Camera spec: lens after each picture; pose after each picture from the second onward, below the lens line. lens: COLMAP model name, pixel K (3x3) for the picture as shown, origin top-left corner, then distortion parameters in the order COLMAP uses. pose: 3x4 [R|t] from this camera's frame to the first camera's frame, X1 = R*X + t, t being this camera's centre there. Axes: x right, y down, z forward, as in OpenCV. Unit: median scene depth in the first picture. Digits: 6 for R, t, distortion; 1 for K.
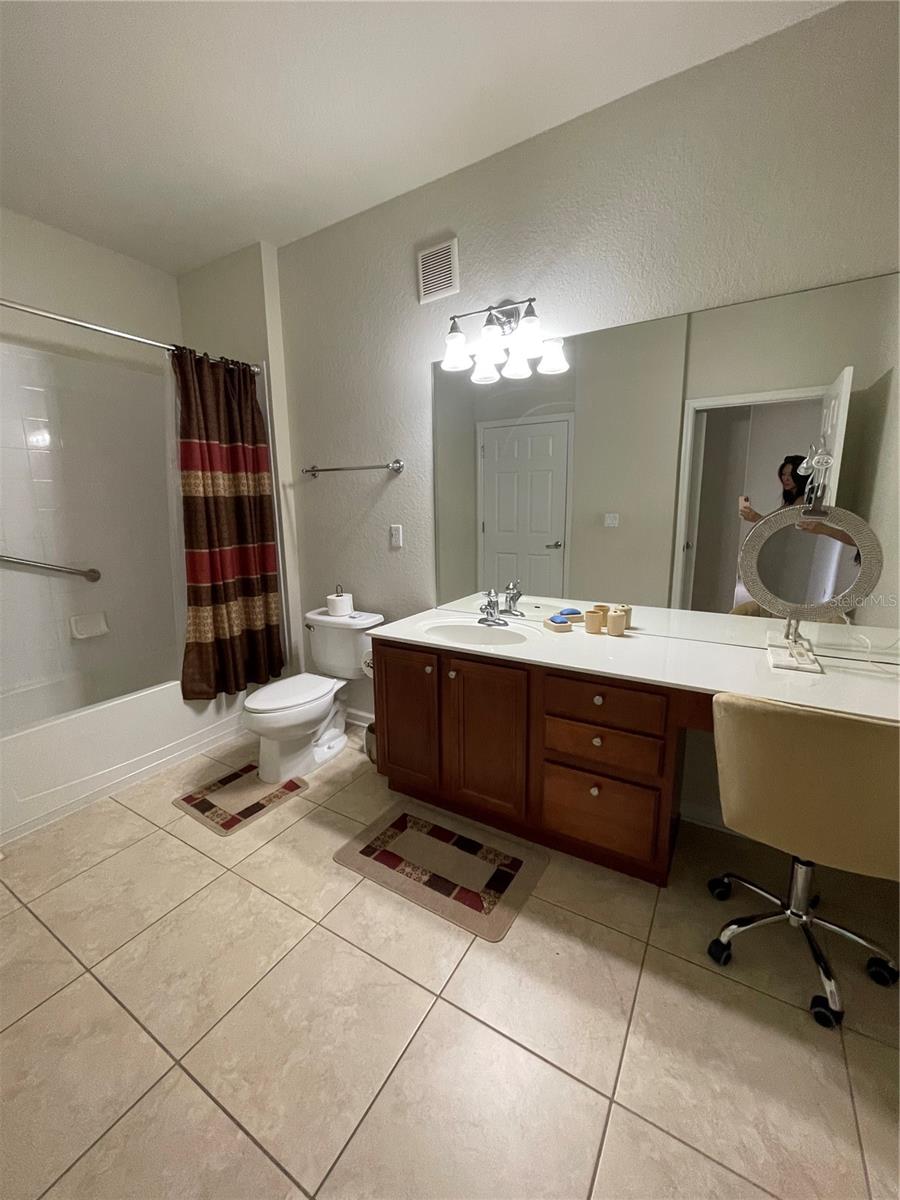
lens RADIAL K [[485.9, 0, 444.1], [0, 485.9, 598.3], [0, 0, 1]] dist [0.000112, 0.000997]
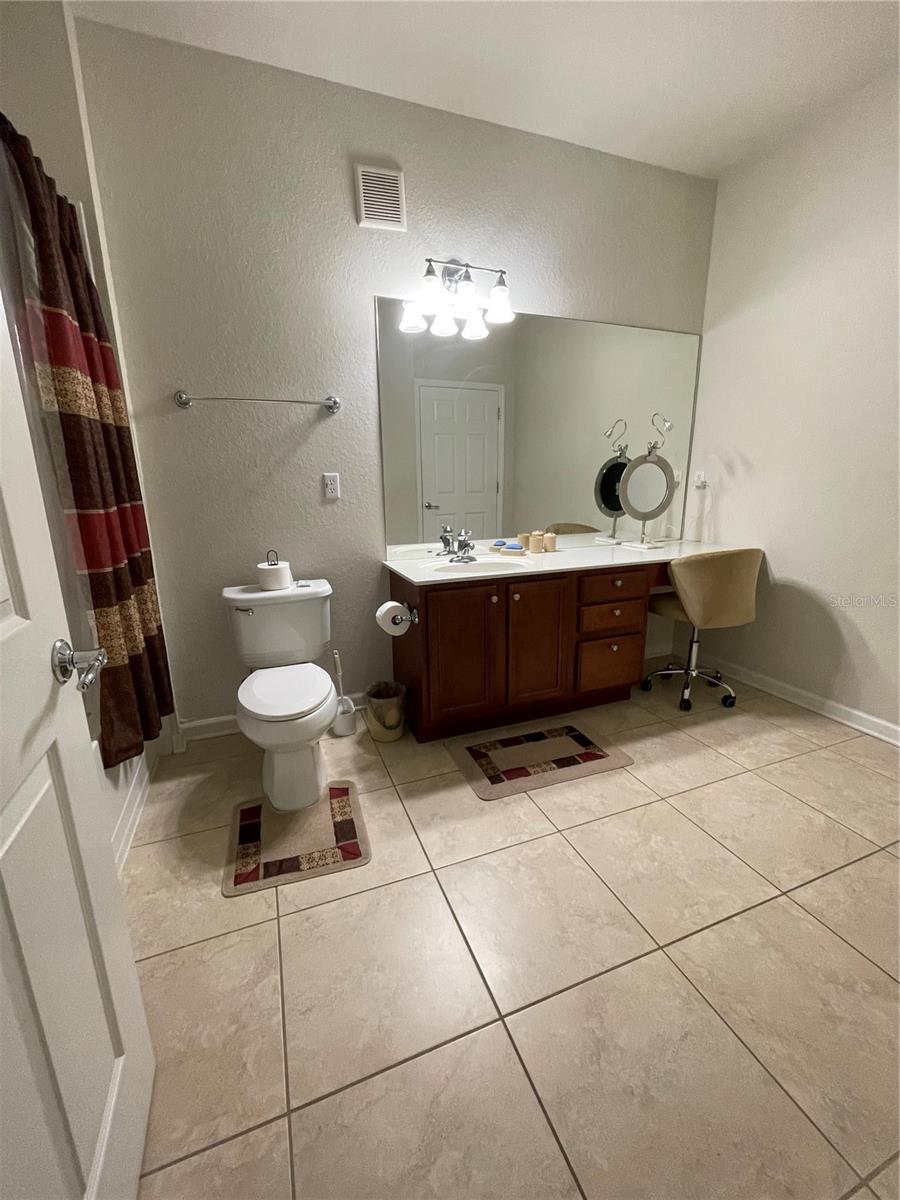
lens RADIAL K [[485.9, 0, 442.1], [0, 485.9, 597.1], [0, 0, 1]] dist [0.000112, 0.000997]
pose [[0.609021, -0.183924, 0.771535, -0.841948], [0.154953, 0.981589, 0.111684, 0.002332], [-0.777871, 0.051534, 0.626307, 0.367978]]
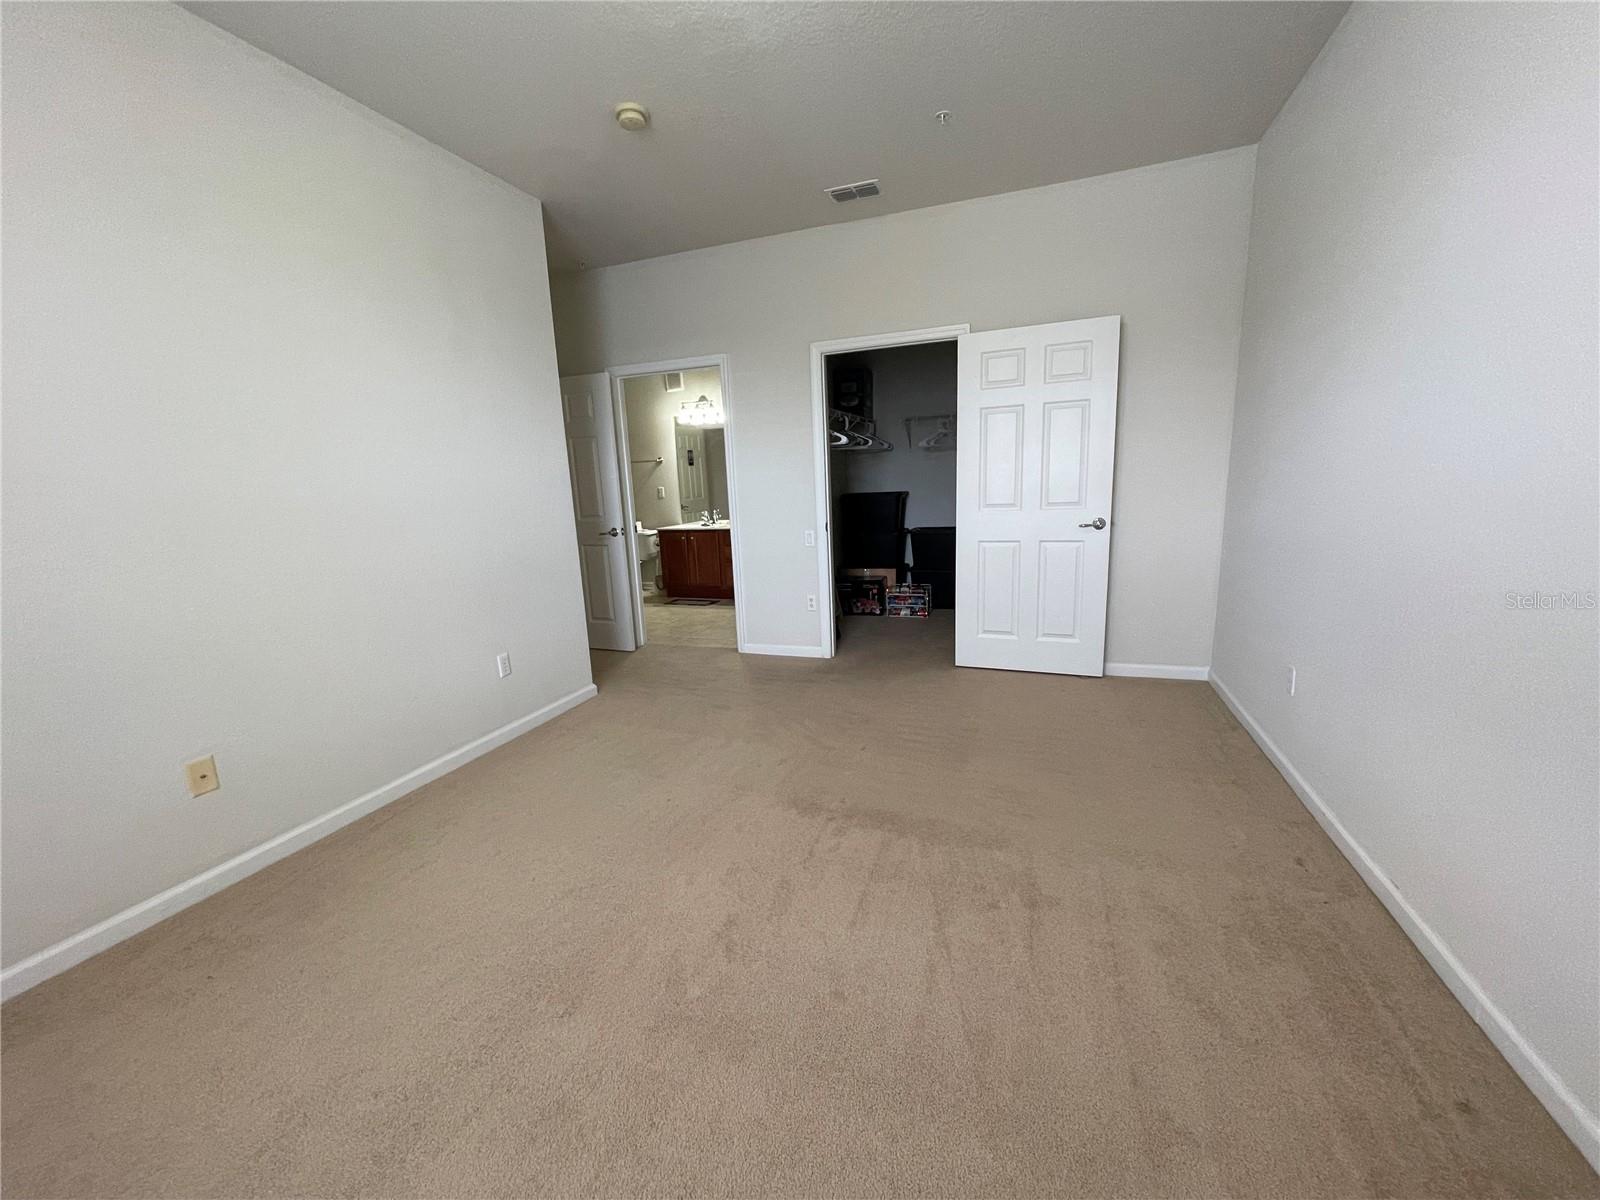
lens RADIAL K [[647.8, 0, 800.4], [0, 647.8, 604.2], [0, 0, 1]] dist [0.000112, 0.000997]
pose [[0.978623, -0.072577, 0.192429, -0.100398], [0.069567, 0.997327, 0.022360, 0.418397], [-0.193538, -0.008496, 0.981056, -2.349112]]
